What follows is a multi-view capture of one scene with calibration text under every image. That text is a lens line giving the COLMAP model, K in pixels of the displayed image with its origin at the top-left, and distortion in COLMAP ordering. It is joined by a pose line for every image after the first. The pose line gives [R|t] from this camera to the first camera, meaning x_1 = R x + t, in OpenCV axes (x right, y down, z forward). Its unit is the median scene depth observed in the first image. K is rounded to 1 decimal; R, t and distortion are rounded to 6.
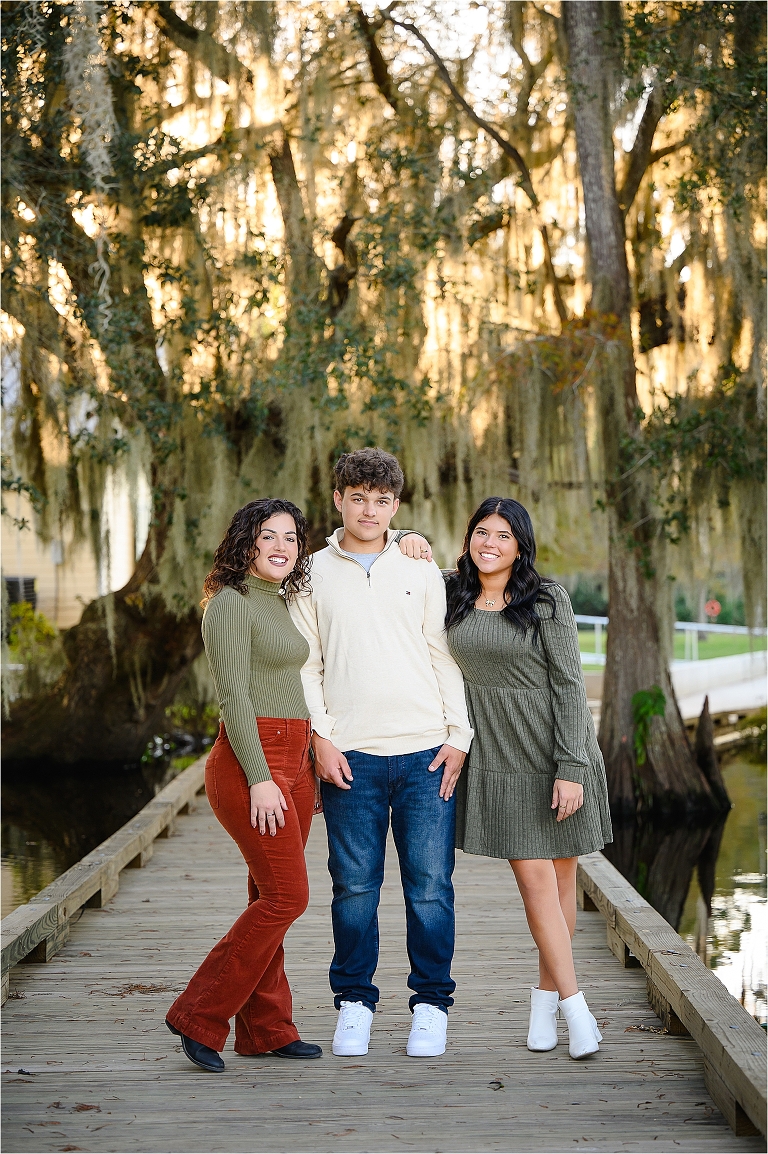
lens RADIAL K [[2315.0, 0, 384.0], [0, 2315.0, 577.0], [0, 0, 1]] dist [0.017830, -0.085607]
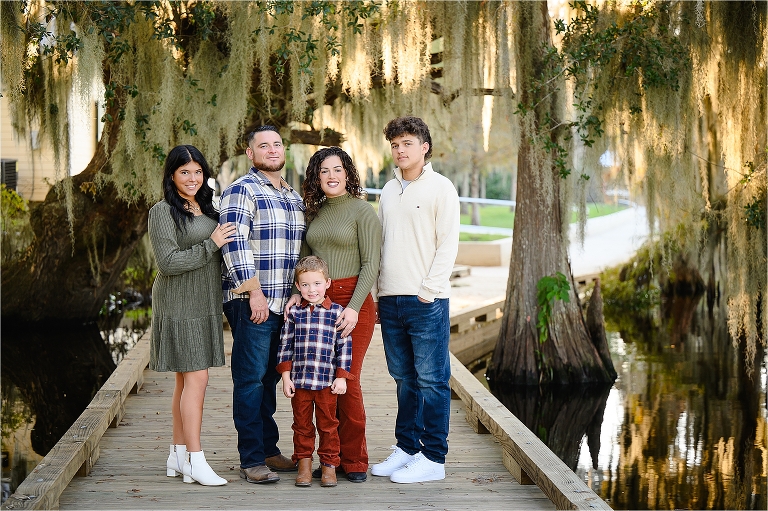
lens RADIAL K [[1540.6, 0, 398.5], [0, 1540.6, 251.1], [0, 0, 1]] dist [0.017830, -0.085607]
pose [[0.996486, 0.012282, 0.082848, -0.022040], [-0.017191, 0.998121, 0.058809, -0.005696], [-0.081970, -0.060026, 0.994825, 0.264224]]
